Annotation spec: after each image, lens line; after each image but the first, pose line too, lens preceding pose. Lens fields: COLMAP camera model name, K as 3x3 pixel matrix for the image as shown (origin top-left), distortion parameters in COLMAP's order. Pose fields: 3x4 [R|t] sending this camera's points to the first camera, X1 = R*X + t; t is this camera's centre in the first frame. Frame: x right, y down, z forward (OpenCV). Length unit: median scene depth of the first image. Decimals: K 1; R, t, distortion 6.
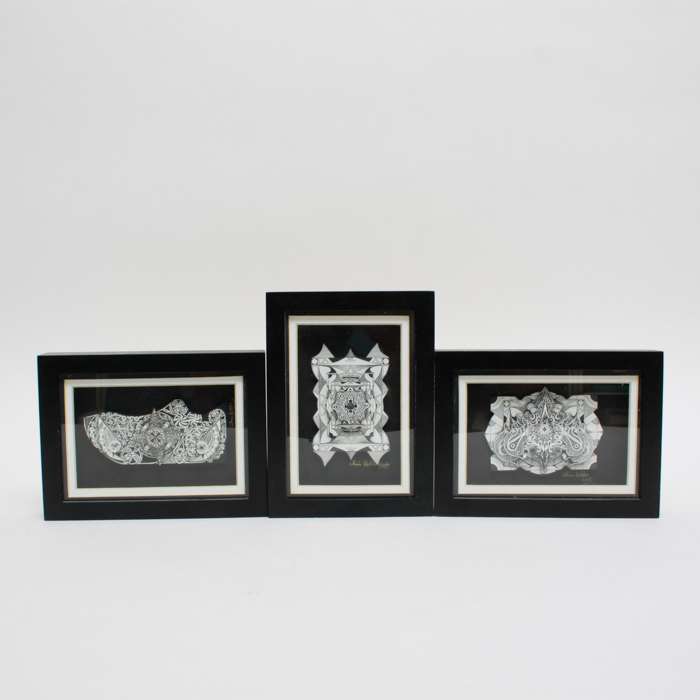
lens RADIAL K [[991.3, 0, 350.0], [0, 991.3, 350.0], [0, 0, 1]] dist [-0.123736, -0.021053]
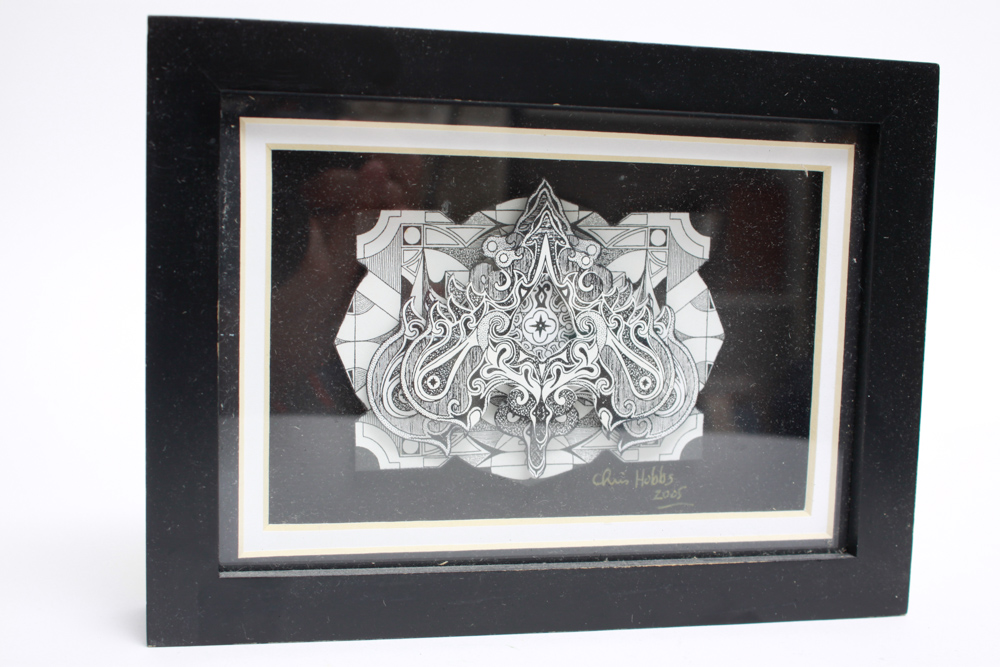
lens RADIAL K [[1300.0, 0, 500.0], [0, 1300.0, 333.5], [0, 0, 1]] dist [-0.083209, -0.000088]
pose [[0.961166, 0.006305, 0.275900, 0.079579], [-0.011985, 0.999749, 0.018905, 0.075634], [-0.275712, -0.021478, 0.961000, 0.633034]]
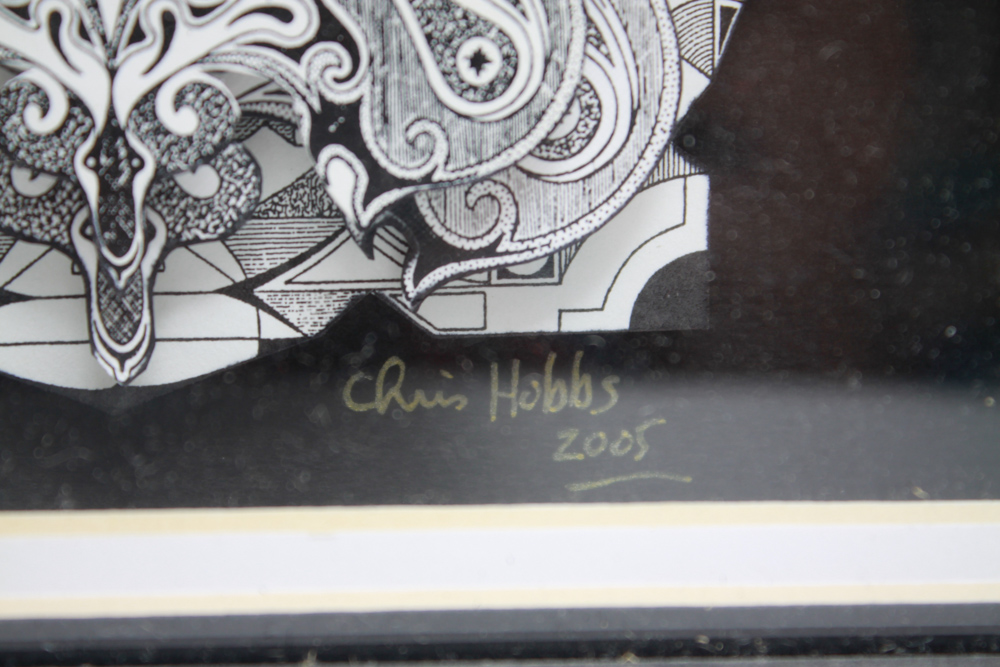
lens RADIAL K [[2303.8, 0, 500.0], [0, 2303.8, 333.5], [0, 0, 1]] dist [0.056133, 0.368841]
pose [[0.989570, -0.009998, 0.143704, 0.201560], [-0.000481, 0.997353, 0.072704, 0.106526], [-0.144050, -0.072015, 0.986946, 0.792314]]
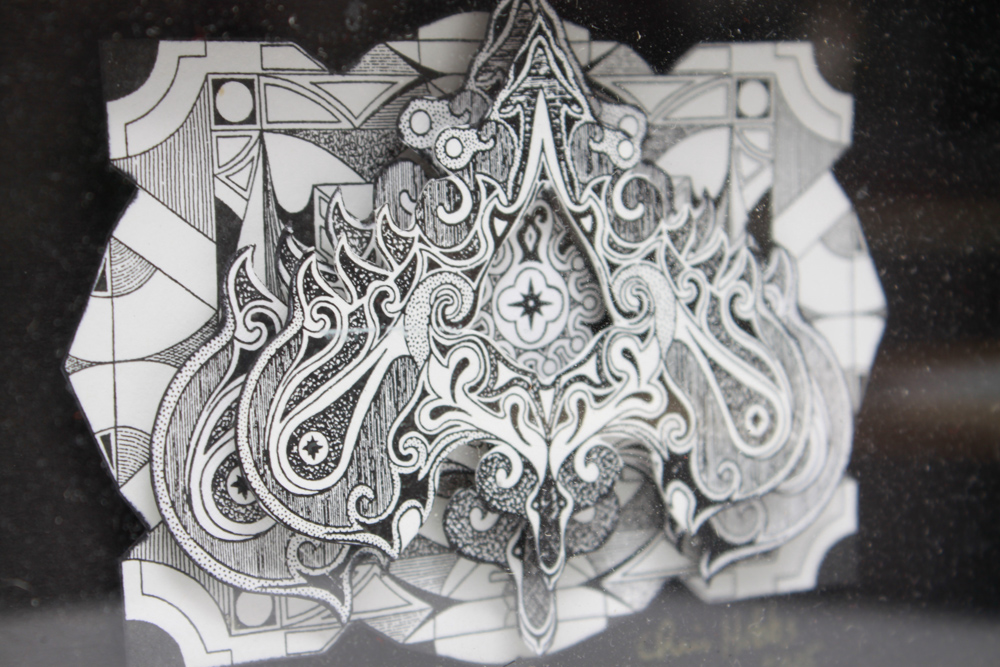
lens RADIAL K [[2127.0, 0, 500.0], [0, 2127.0, 333.5], [0, 0, 1]] dist [0.023088, 0.051034]
pose [[0.855605, -0.036005, 0.516376, 0.052004], [0.049044, 0.998729, -0.011625, 0.087346], [-0.515301, 0.035271, 0.856283, 0.767361]]
